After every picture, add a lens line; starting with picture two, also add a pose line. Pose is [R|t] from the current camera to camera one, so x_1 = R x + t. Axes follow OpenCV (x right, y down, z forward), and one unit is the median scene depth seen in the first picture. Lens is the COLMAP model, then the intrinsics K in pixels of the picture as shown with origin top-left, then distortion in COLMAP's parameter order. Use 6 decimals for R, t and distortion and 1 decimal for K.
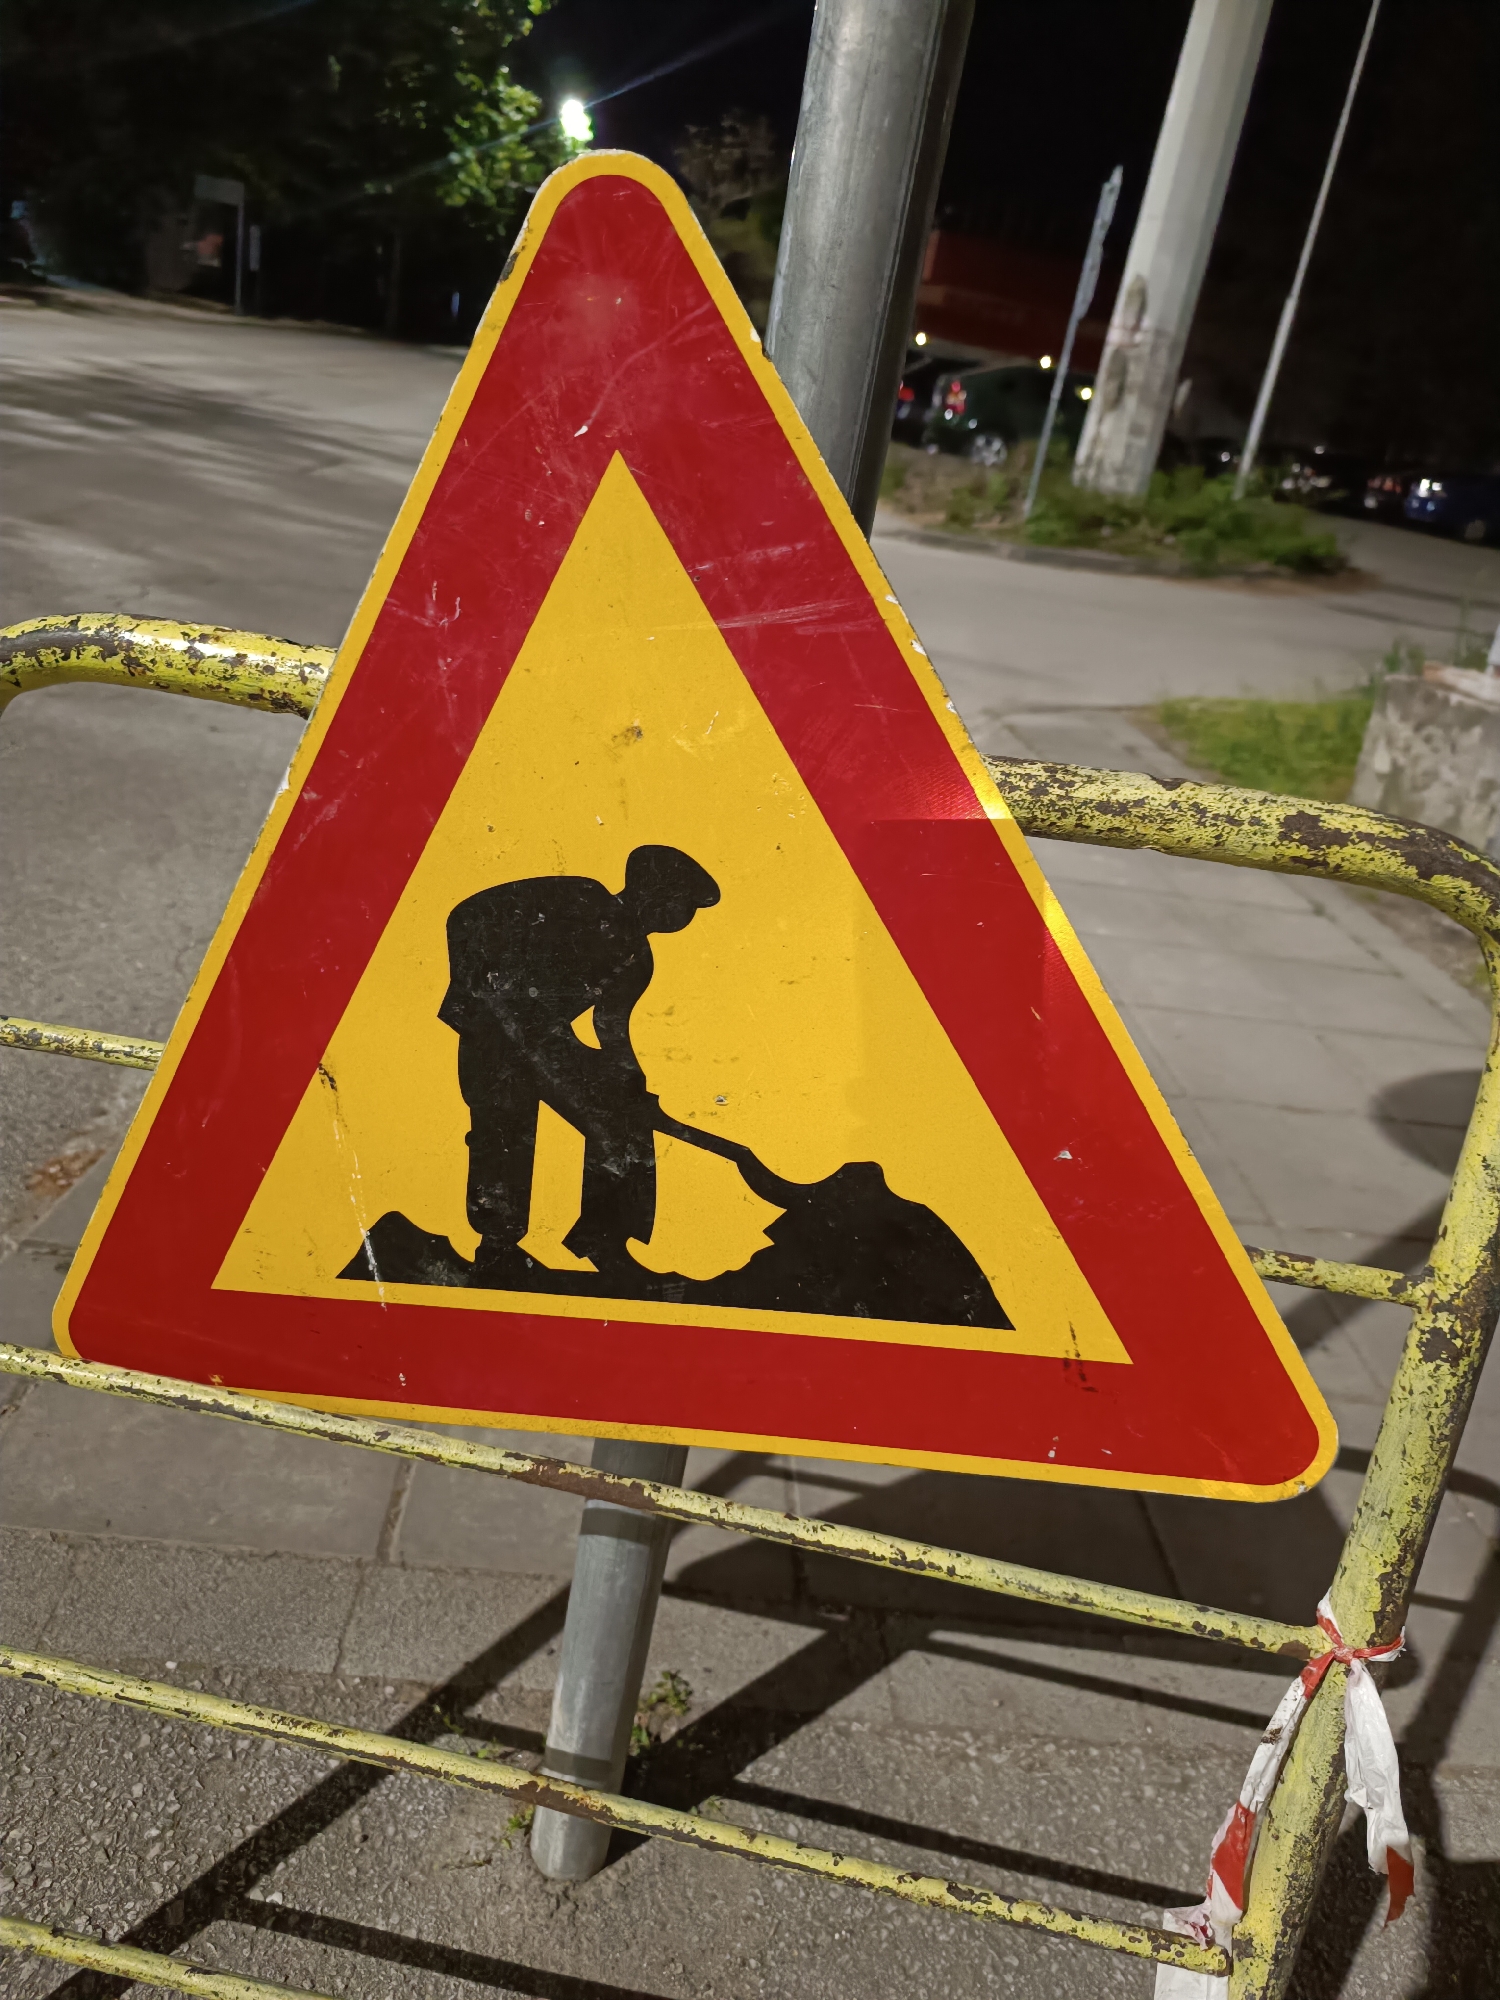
lens RADIAL K [[1421.9, 0, 770.7], [0, 1421.9, 980.0], [0, 0, 1]] dist [0.031416, -0.051380]
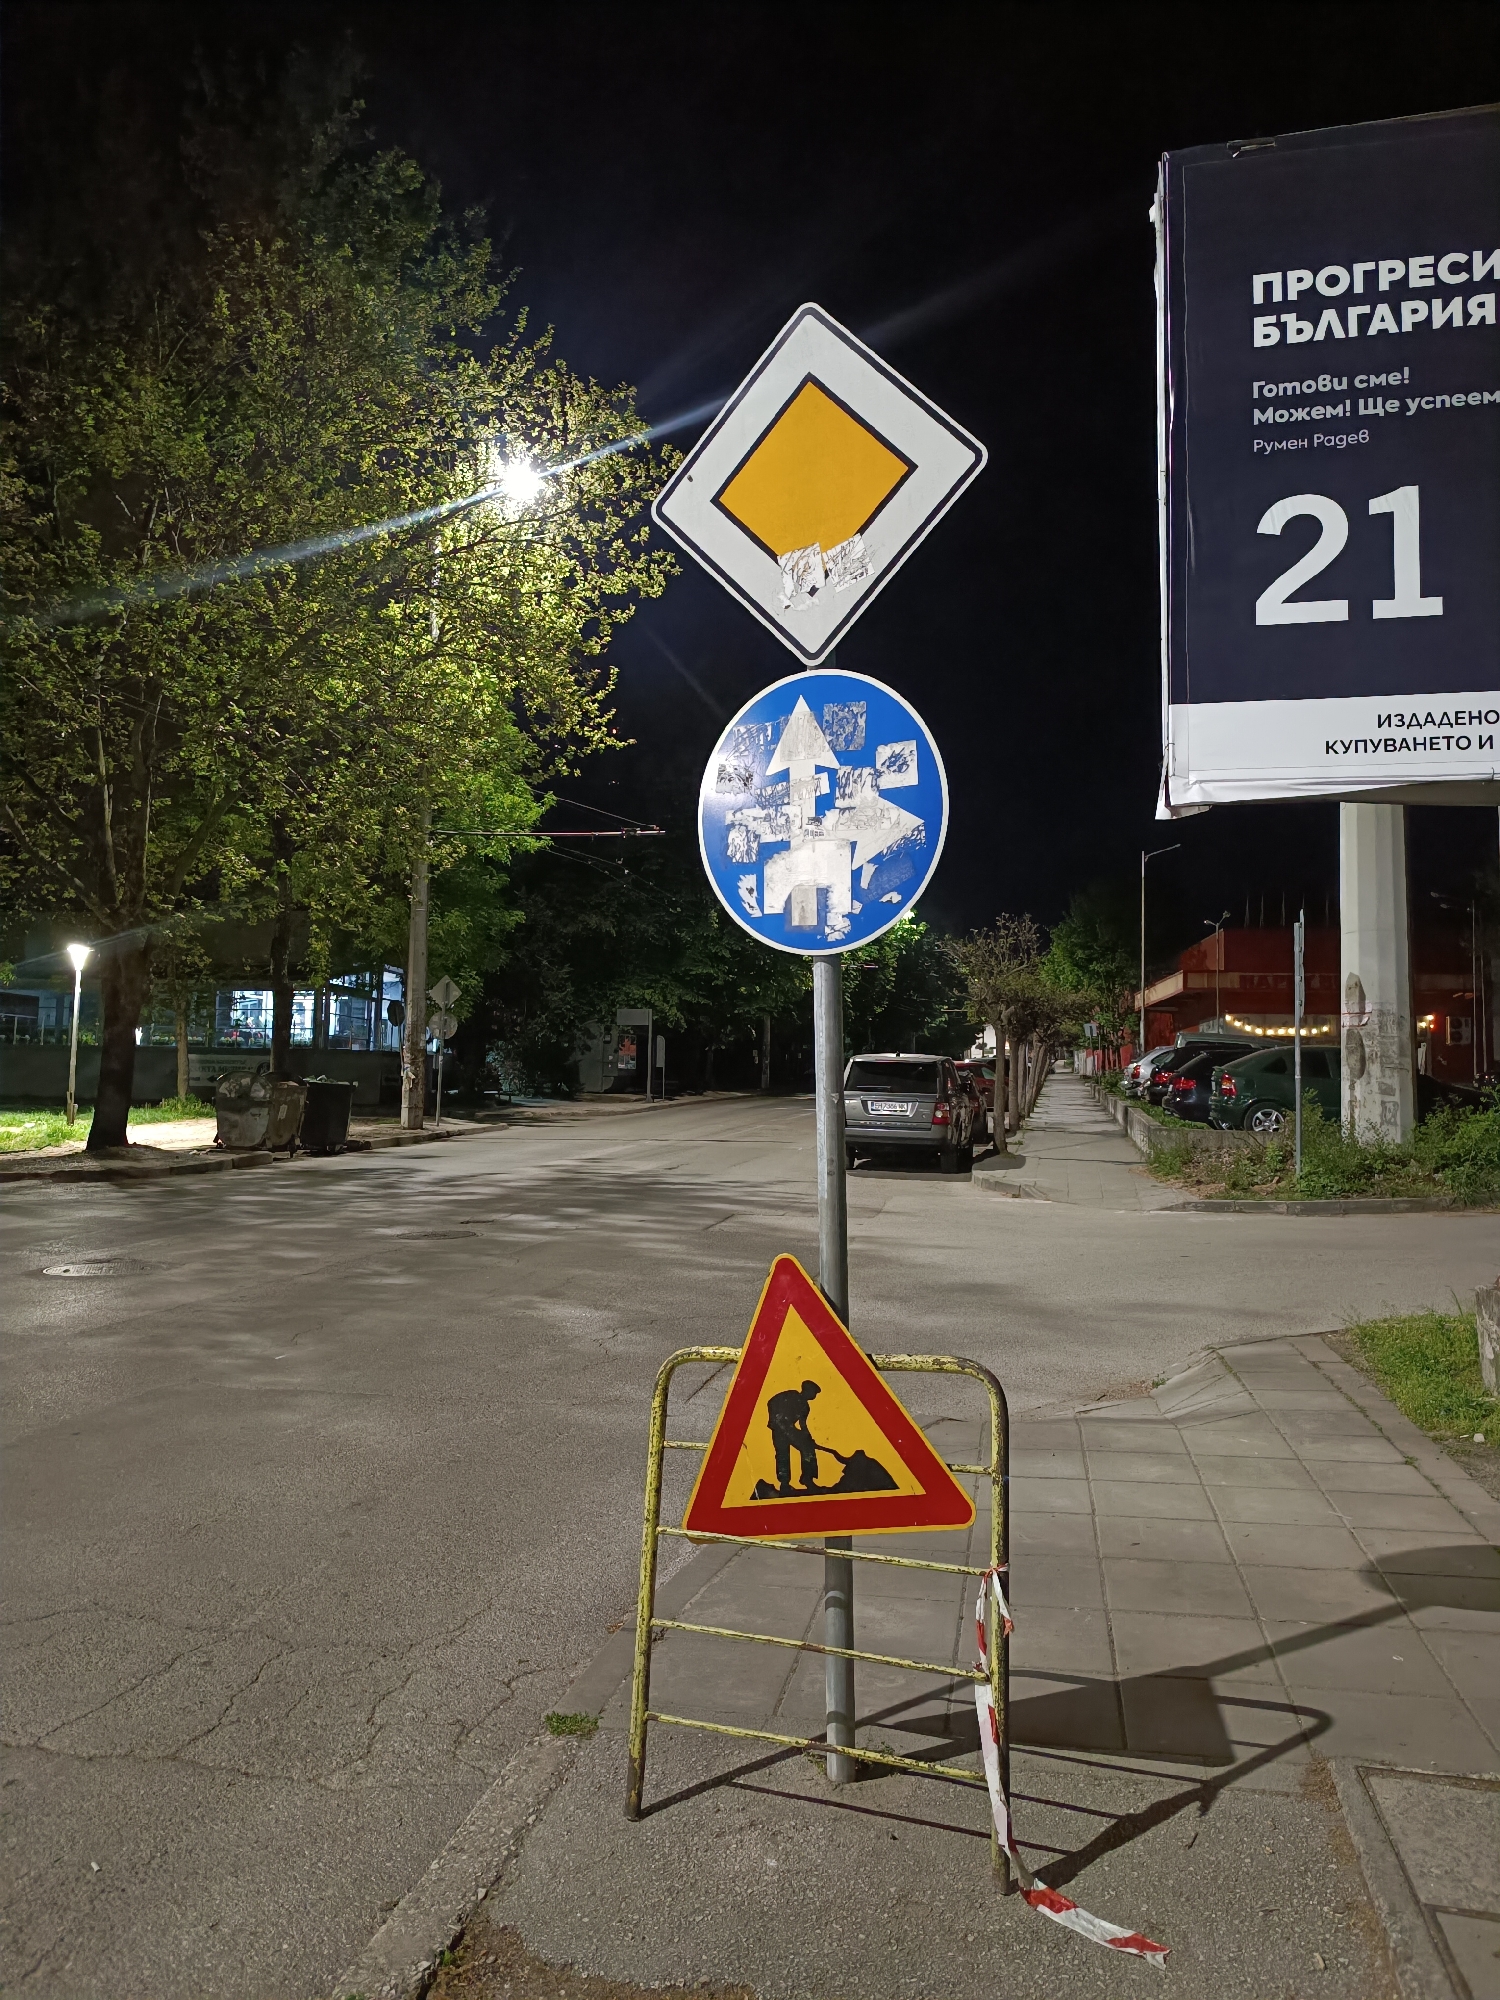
lens RADIAL K [[1421.9, 0, 770.7], [0, 1421.9, 980.0], [0, 0, 1]] dist [0.031416, -0.051380]
pose [[0.959091, -0.175633, -0.222032, 0.098009], [0.055466, 0.885668, -0.460995, 0.081151], [0.277612, 0.429821, 0.859177, -0.332275]]
